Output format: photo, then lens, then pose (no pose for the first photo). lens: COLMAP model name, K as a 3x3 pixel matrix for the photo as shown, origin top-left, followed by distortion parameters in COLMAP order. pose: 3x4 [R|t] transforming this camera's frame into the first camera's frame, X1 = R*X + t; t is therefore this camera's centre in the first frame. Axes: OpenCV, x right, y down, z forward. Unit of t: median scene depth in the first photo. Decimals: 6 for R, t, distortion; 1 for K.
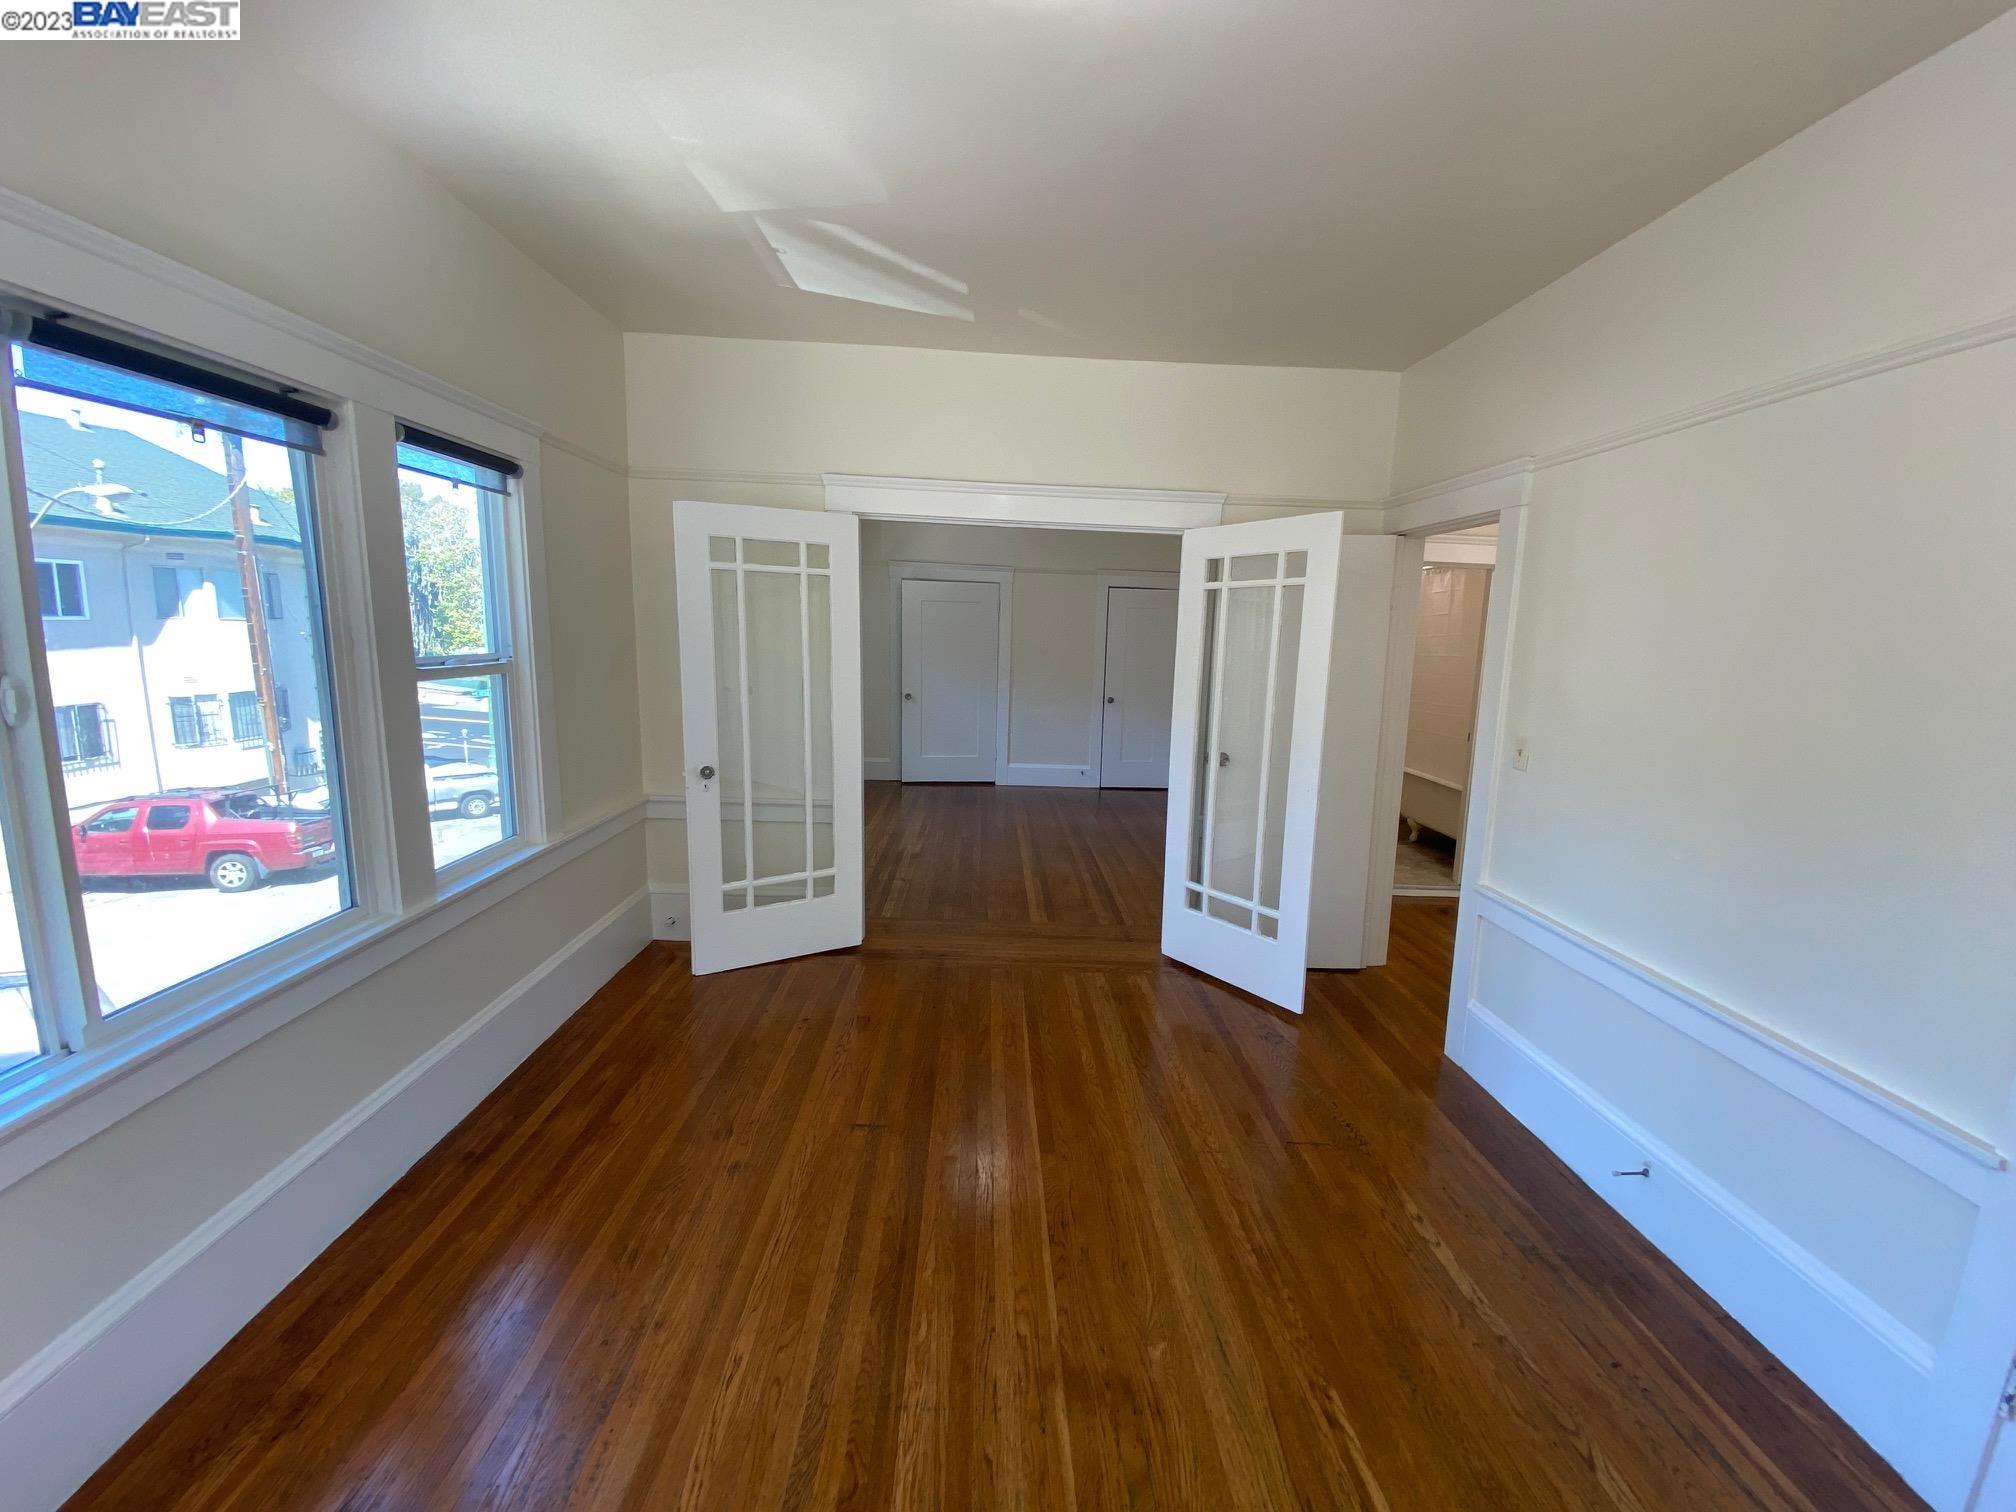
lens RADIAL K [[814.4, 0, 999.3], [0, 814.4, 751.6], [0, 0, 1]] dist [0.025214, -0.023609]
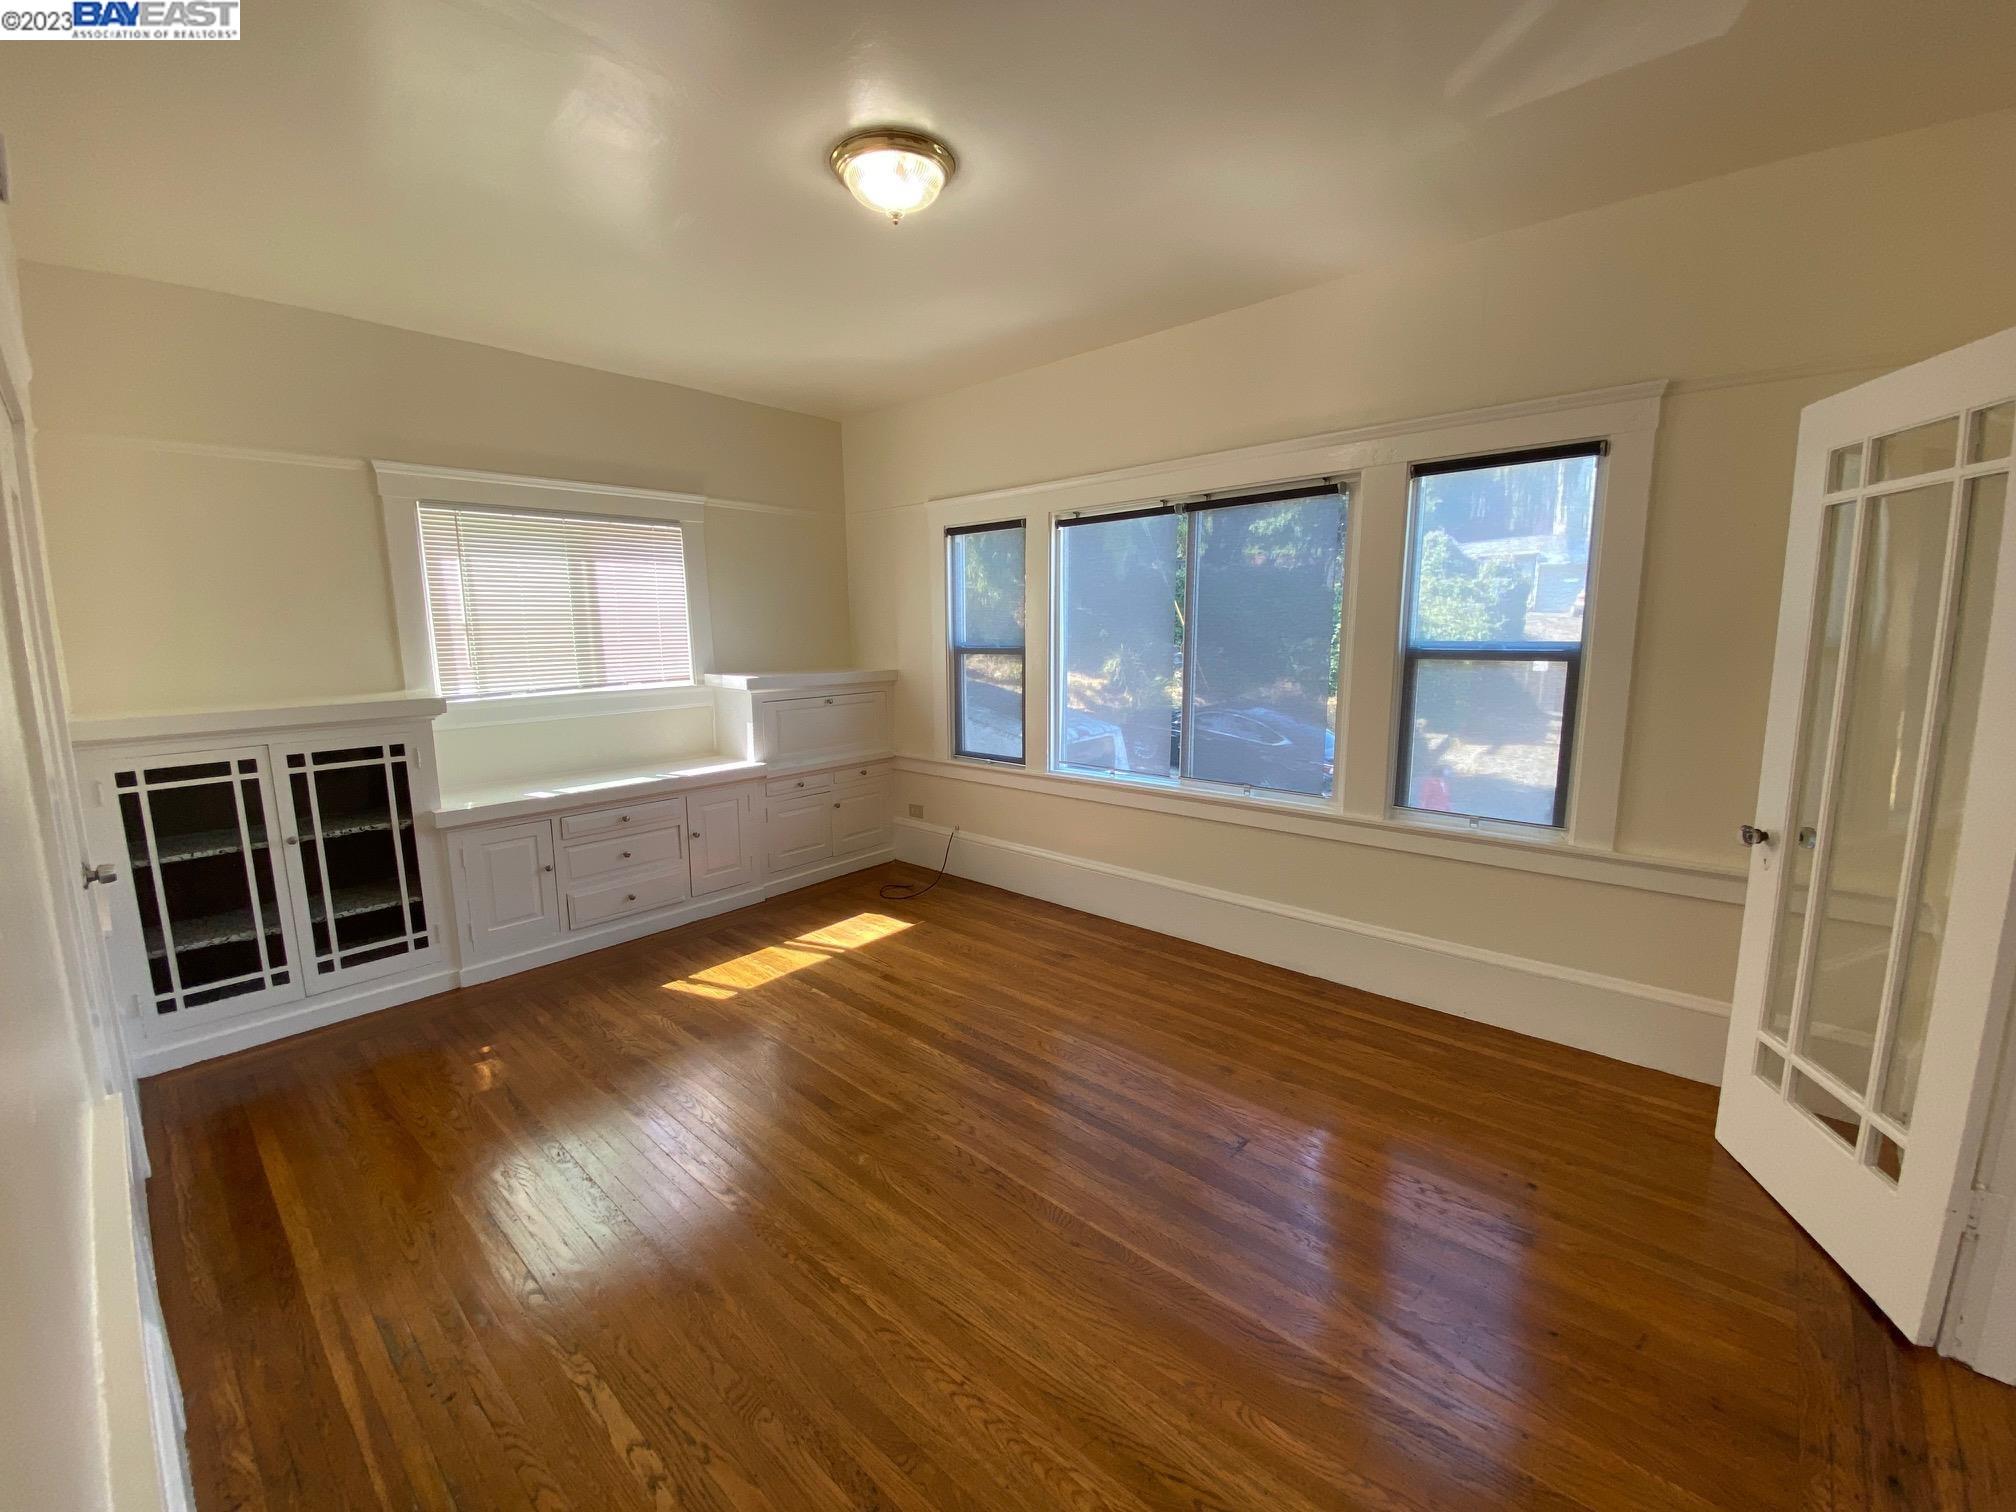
lens RADIAL K [[815.6, 0, 1000.1], [0, 815.6, 751.2], [0, 0, 1]] dist [0.020354, -0.019781]
pose [[-0.682943, 0.093607, -0.724449, 0.628059], [-0.116699, 0.965036, 0.234706, -0.151259], [0.721090, 0.244833, -0.648140, 1.252870]]
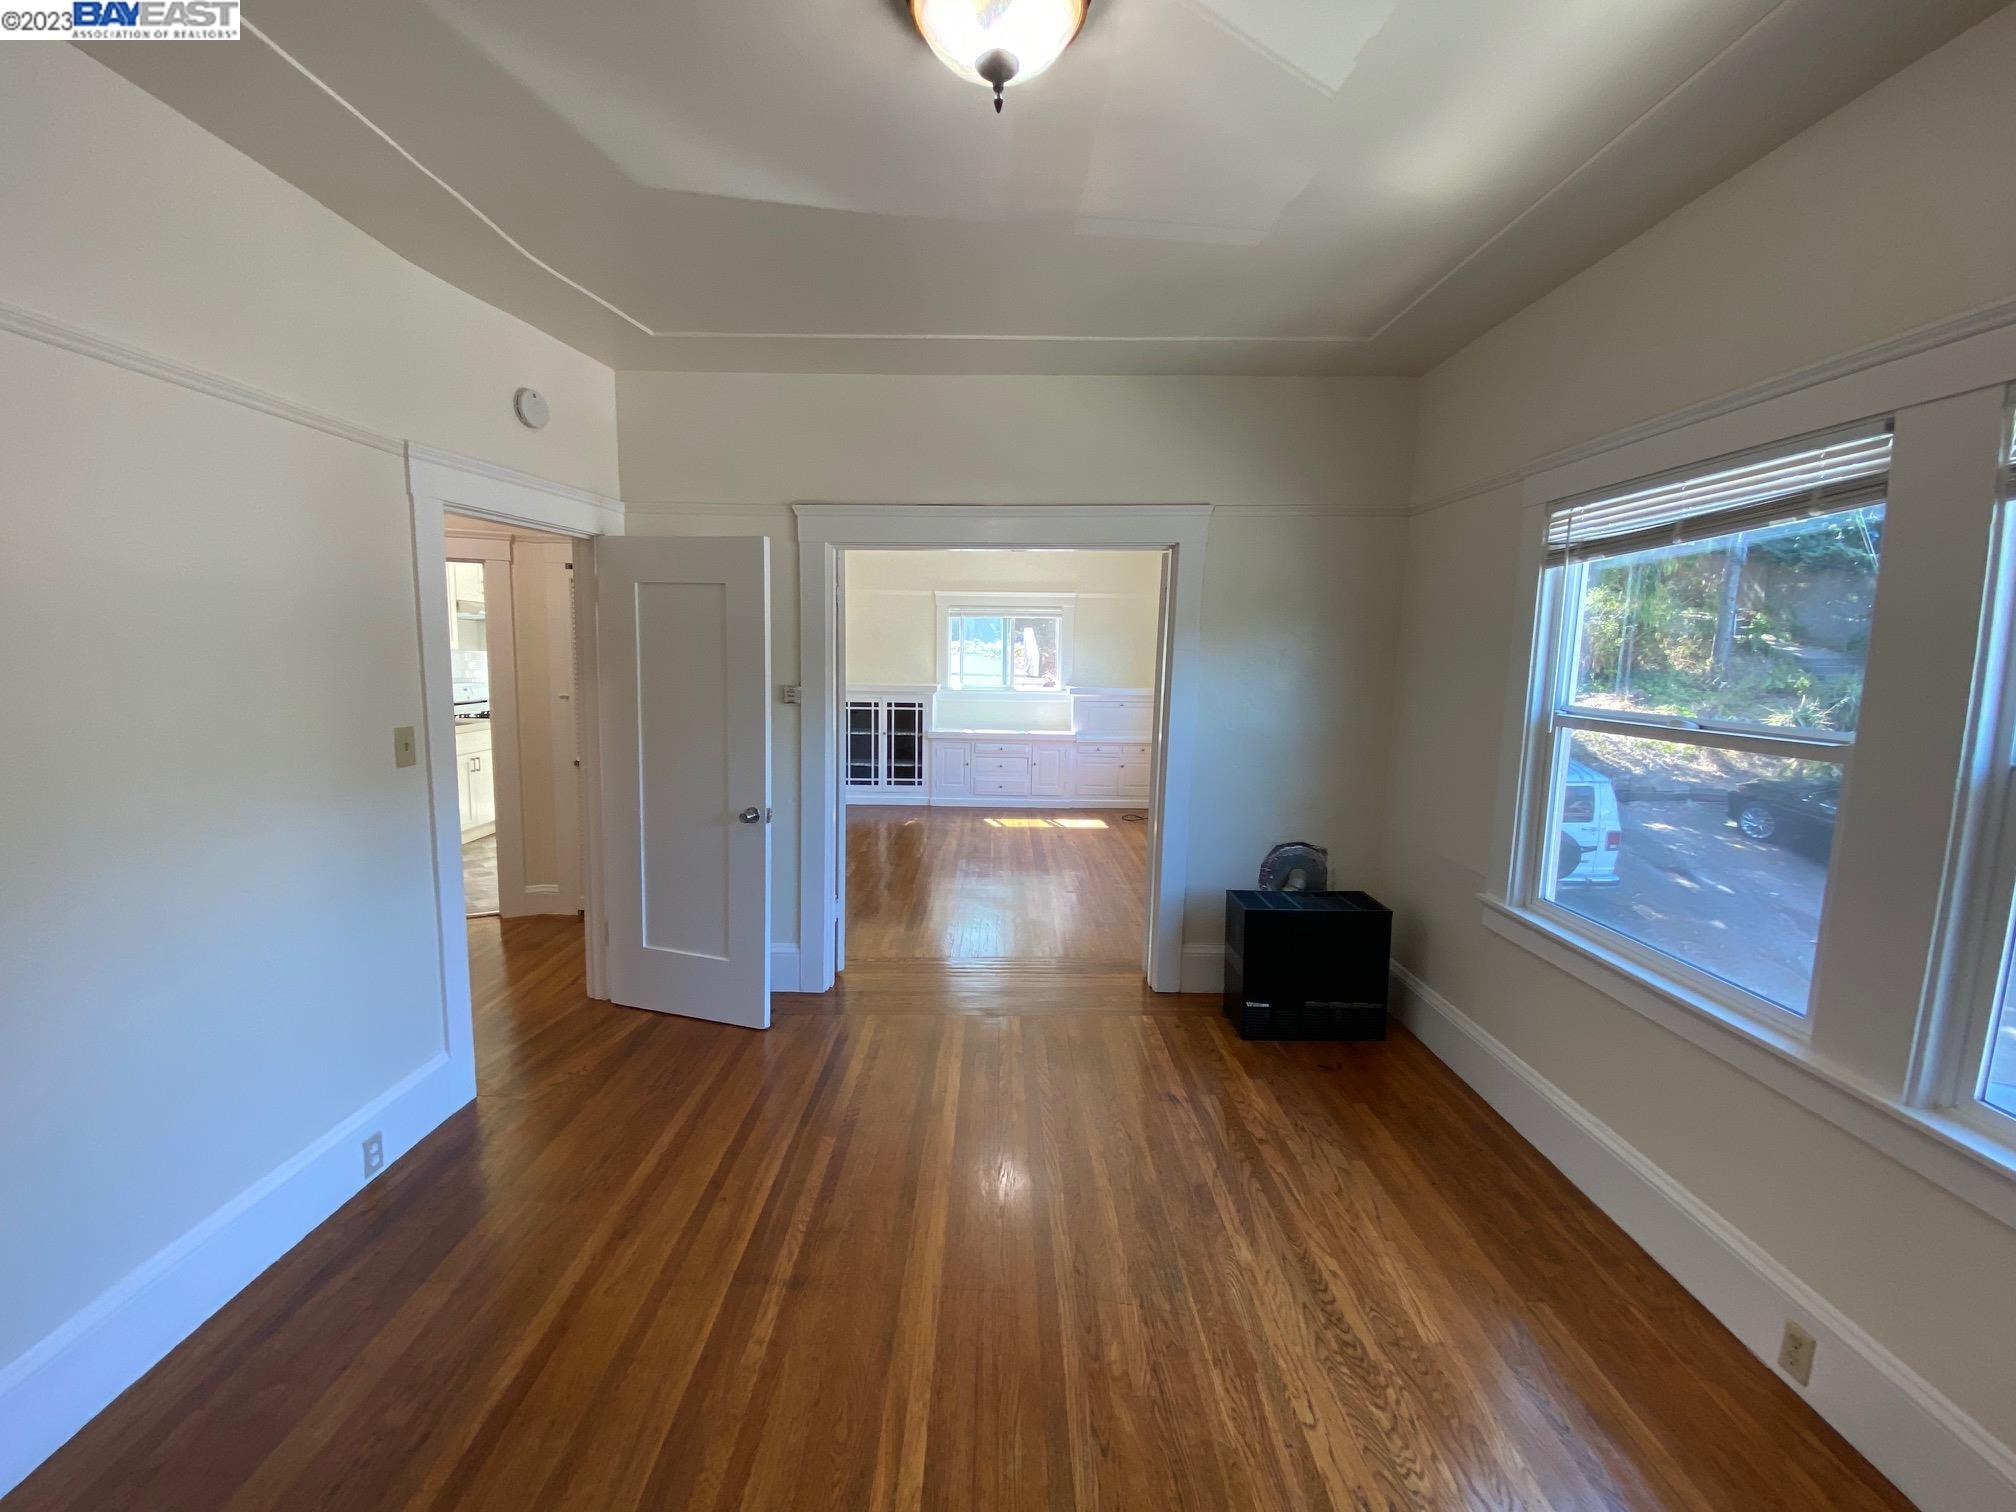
lens RADIAL K [[815.6, 0, 1000.1], [0, 815.6, 751.2], [0, 0, 1]] dist [0.020354, -0.019781]
pose [[-0.998916, -0.045434, 0.010109, 0.016654], [-0.041043, 0.962247, 0.269067, -0.440140], [-0.021952, 0.268360, -0.963068, 2.838368]]
